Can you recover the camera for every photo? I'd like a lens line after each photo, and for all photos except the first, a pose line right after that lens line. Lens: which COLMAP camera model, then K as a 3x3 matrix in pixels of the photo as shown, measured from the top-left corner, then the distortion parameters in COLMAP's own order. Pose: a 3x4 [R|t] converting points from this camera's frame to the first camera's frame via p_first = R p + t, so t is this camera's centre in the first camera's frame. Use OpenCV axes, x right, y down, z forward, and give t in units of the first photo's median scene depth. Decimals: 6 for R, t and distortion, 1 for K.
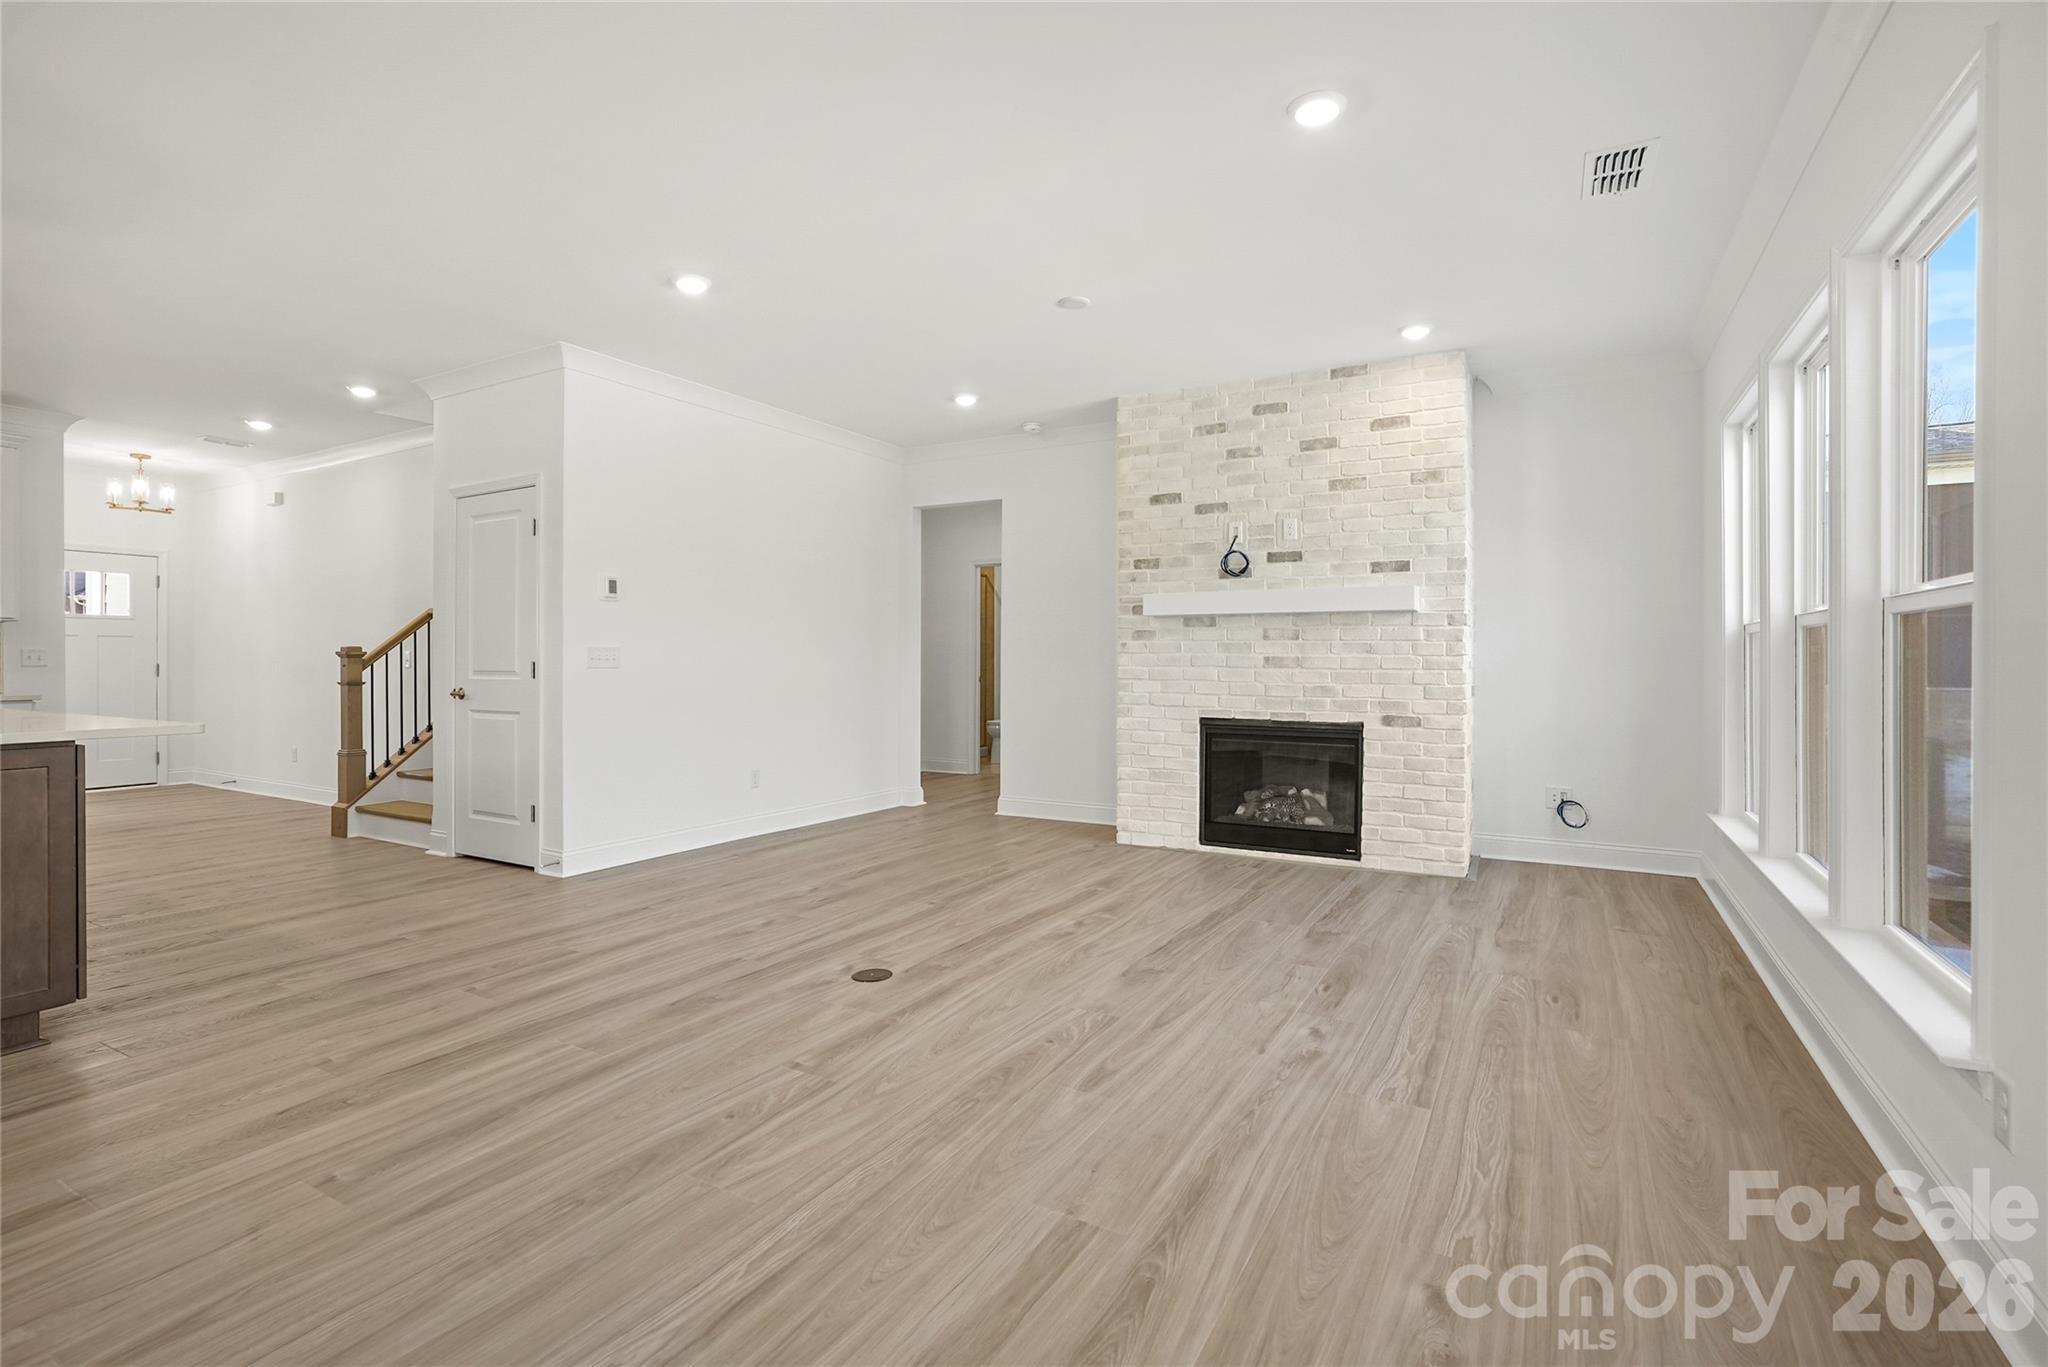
lens RADIAL K [[957.3, 0, 1026.1], [0, 957.3, 651.5], [0, 0, 1]] dist [-0.046660, 0.025956]
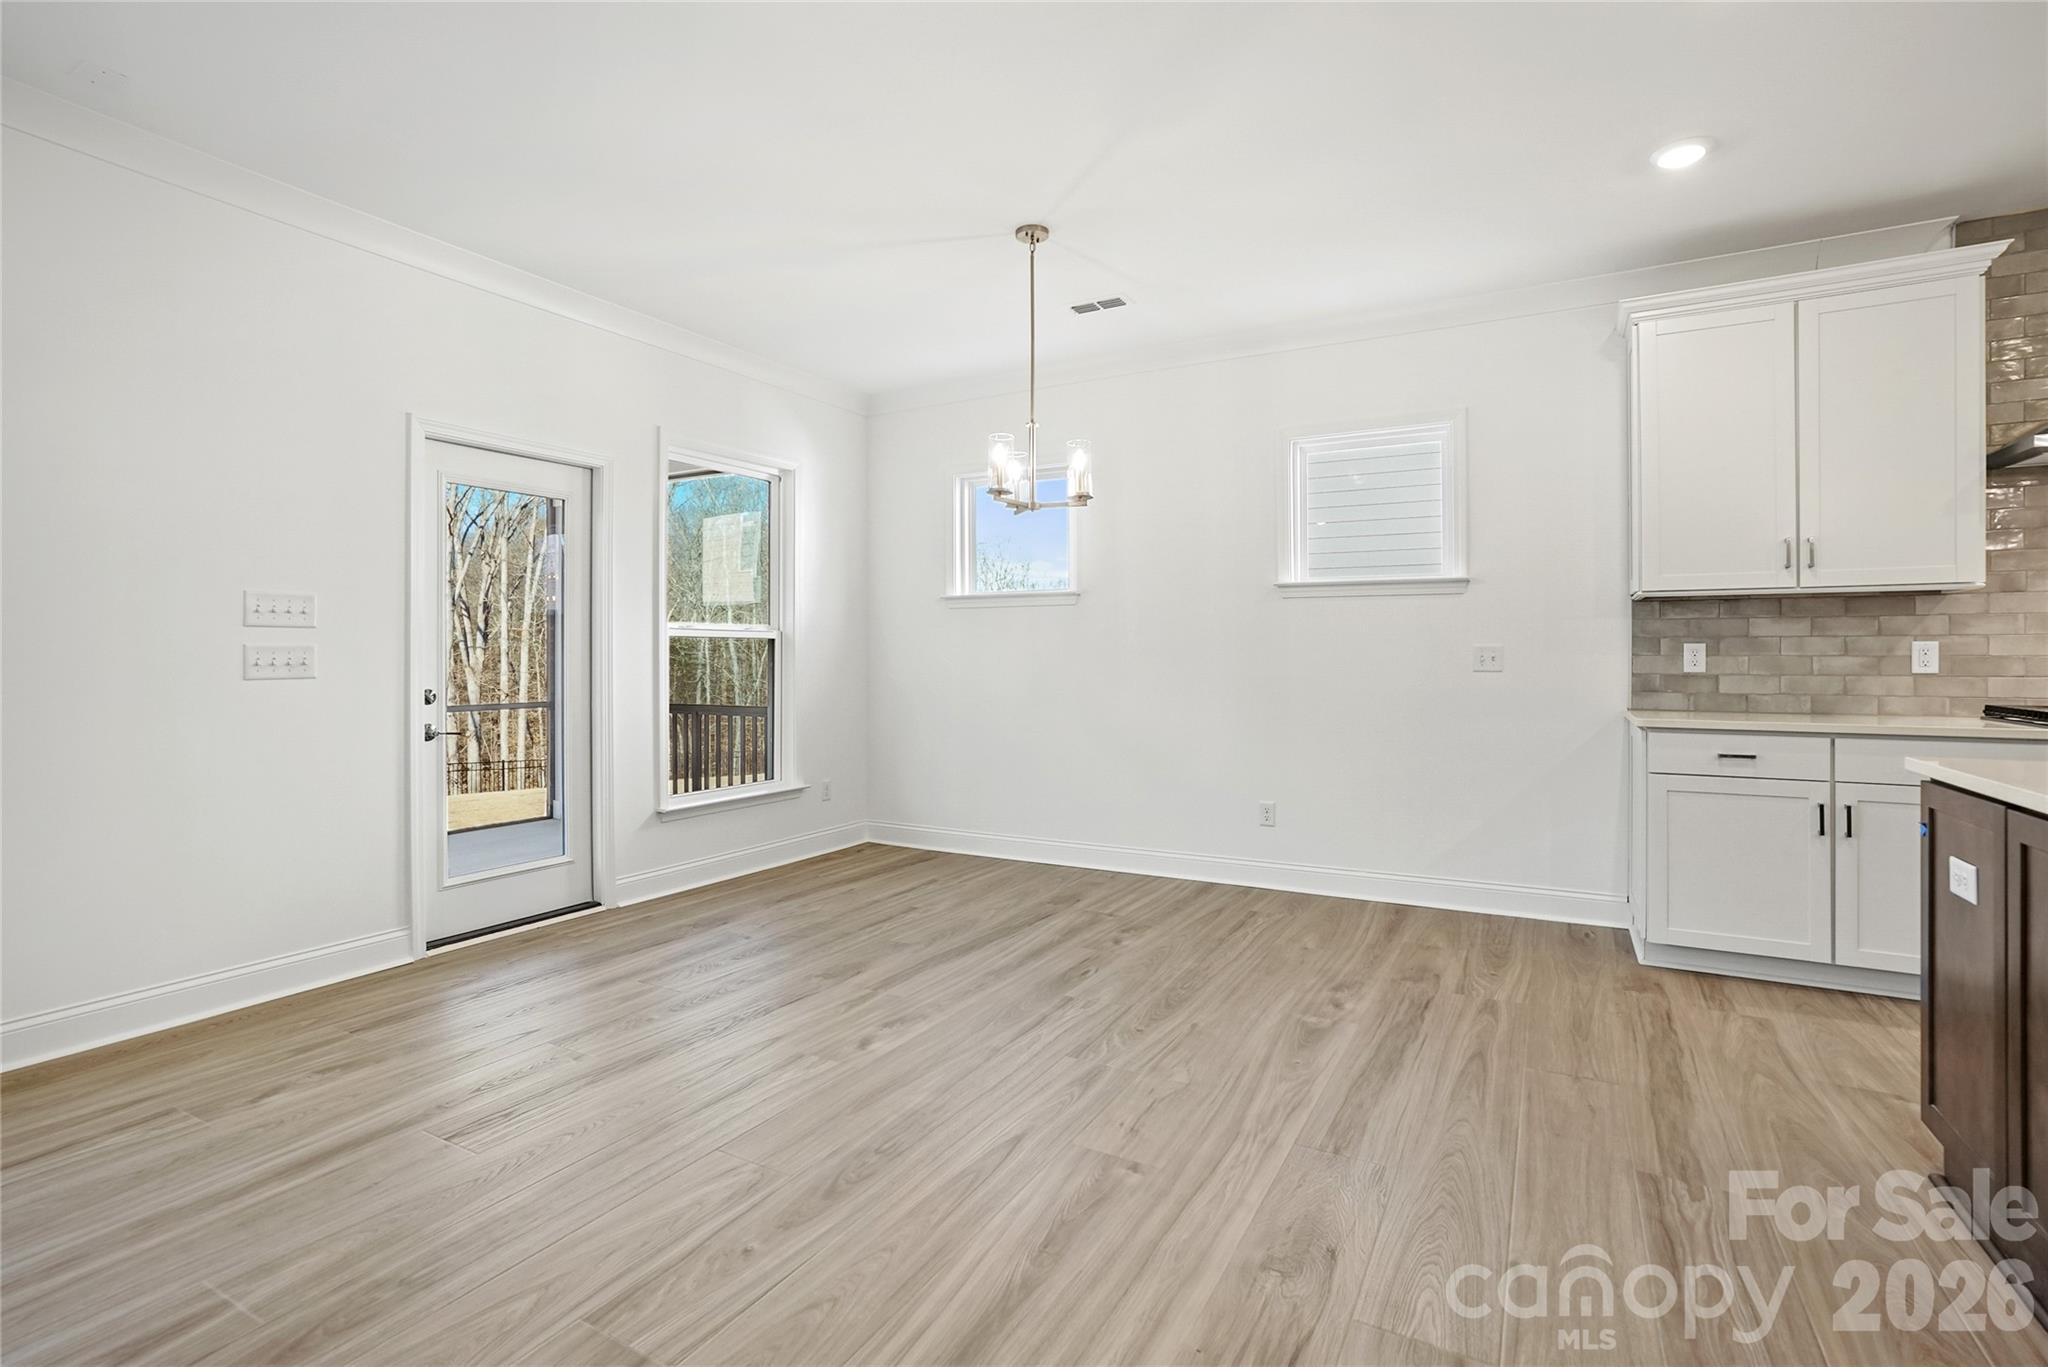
lens RADIAL K [[957.3, 0, 1026.1], [0, 957.3, 651.5], [0, 0, 1]] dist [-0.046660, 0.025956]
pose [[-0.999993, -0.001947, -0.003261, -0.234547], [-0.001910, 0.999931, -0.011564, 0.003051], [0.003284, -0.011557, -0.999928, 0.773917]]
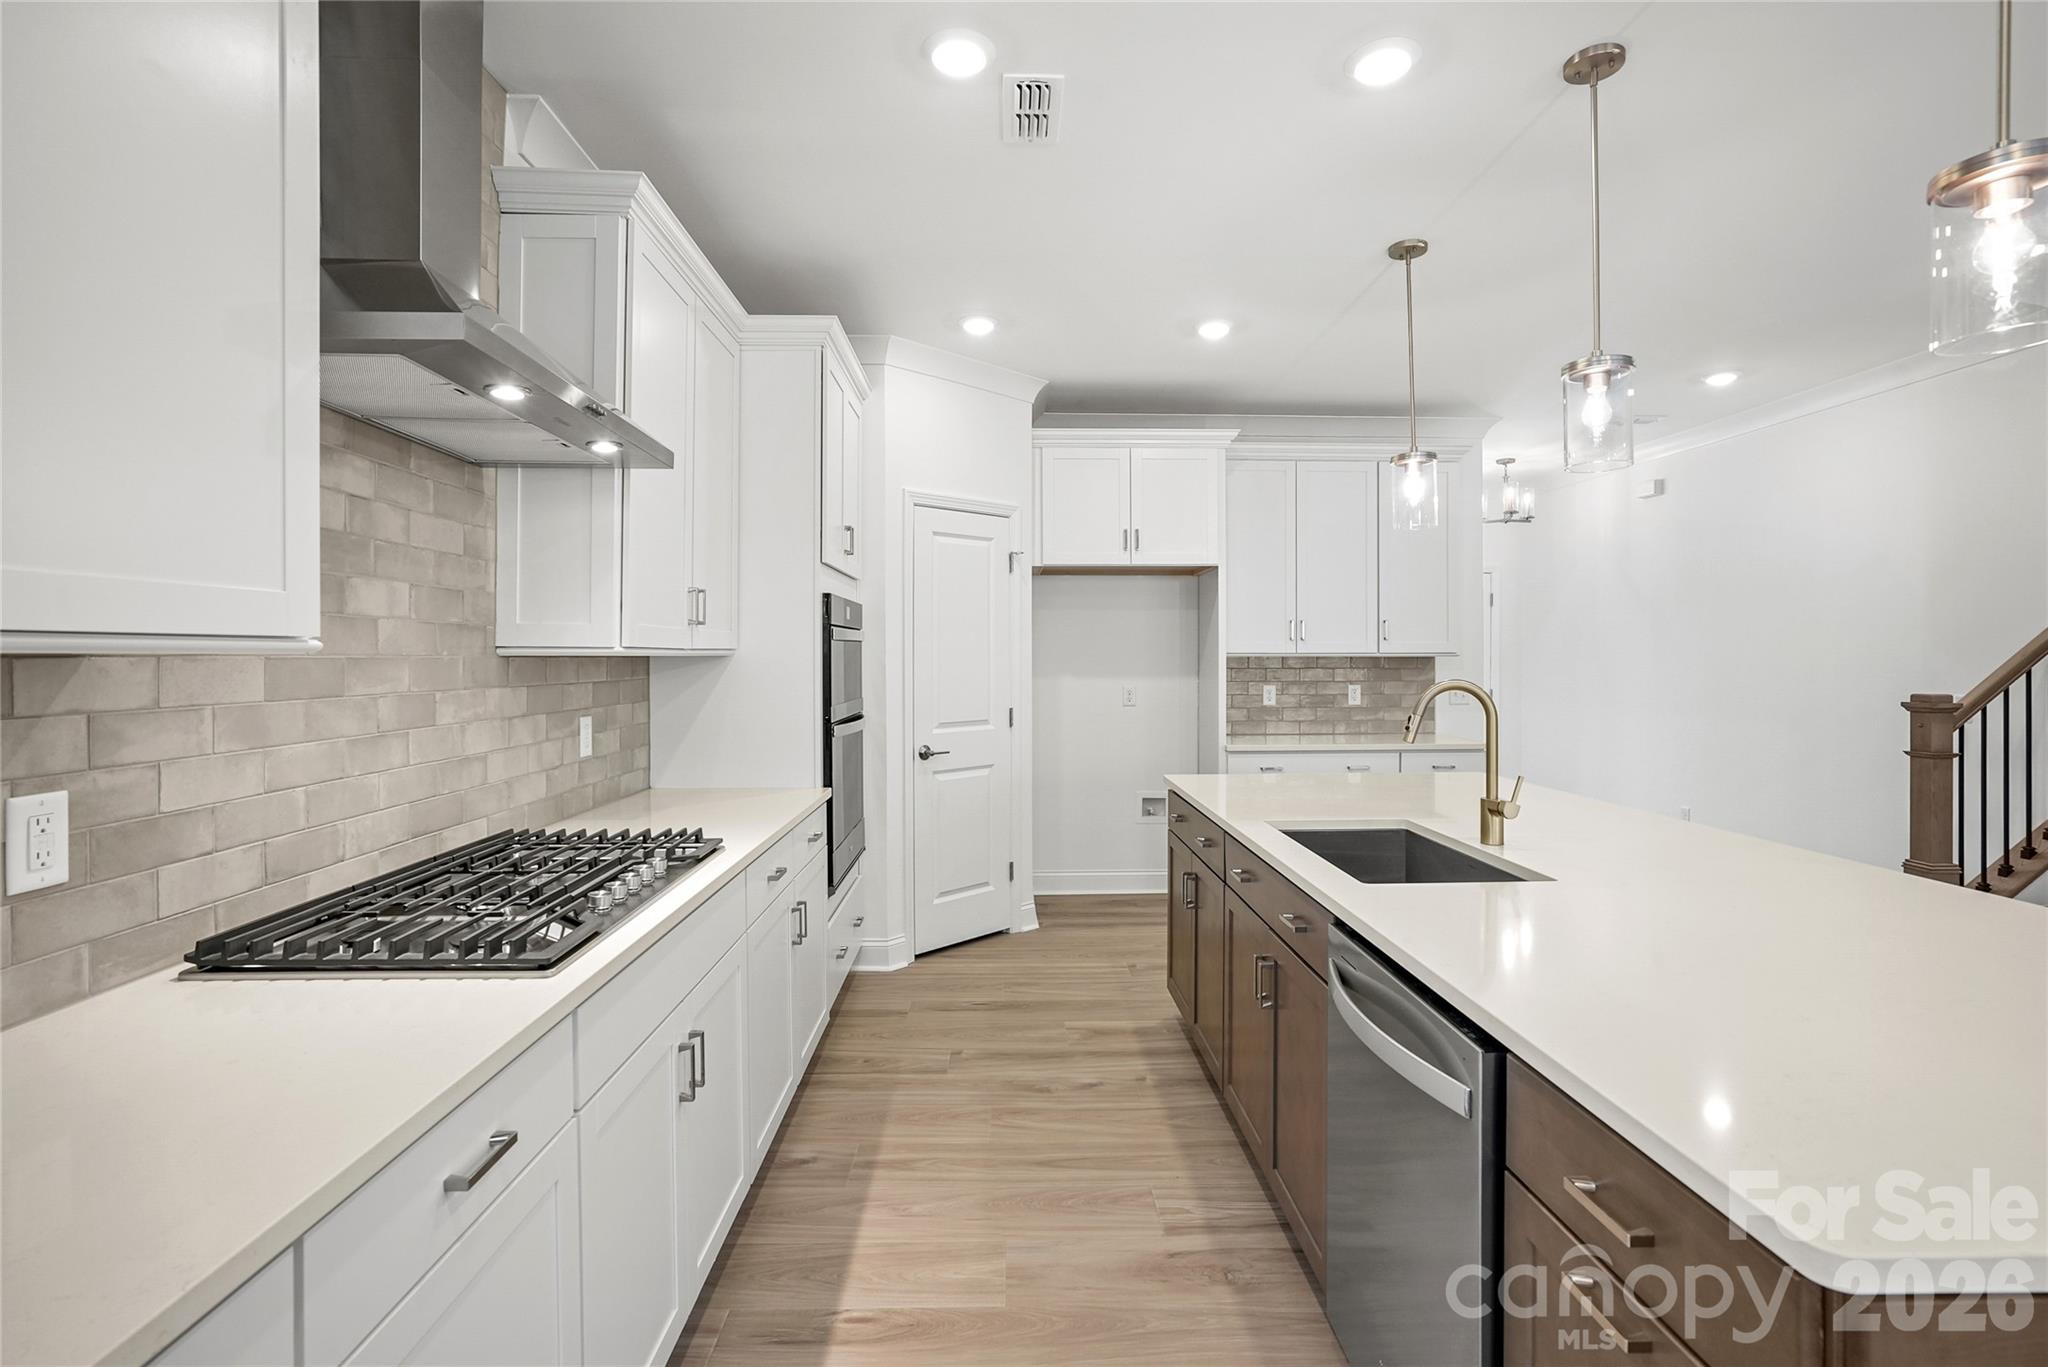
lens RADIAL K [[959.8, 0, 1013.4], [0, 959.8, 651.9], [0, 0, 1]] dist [-0.046151, 0.025568]
pose [[0.500453, -0.004871, -0.865750, -0.558635], [0.009859, 0.999951, 0.000074, -0.044884], [0.865708, -0.008573, 0.500476, 0.204419]]
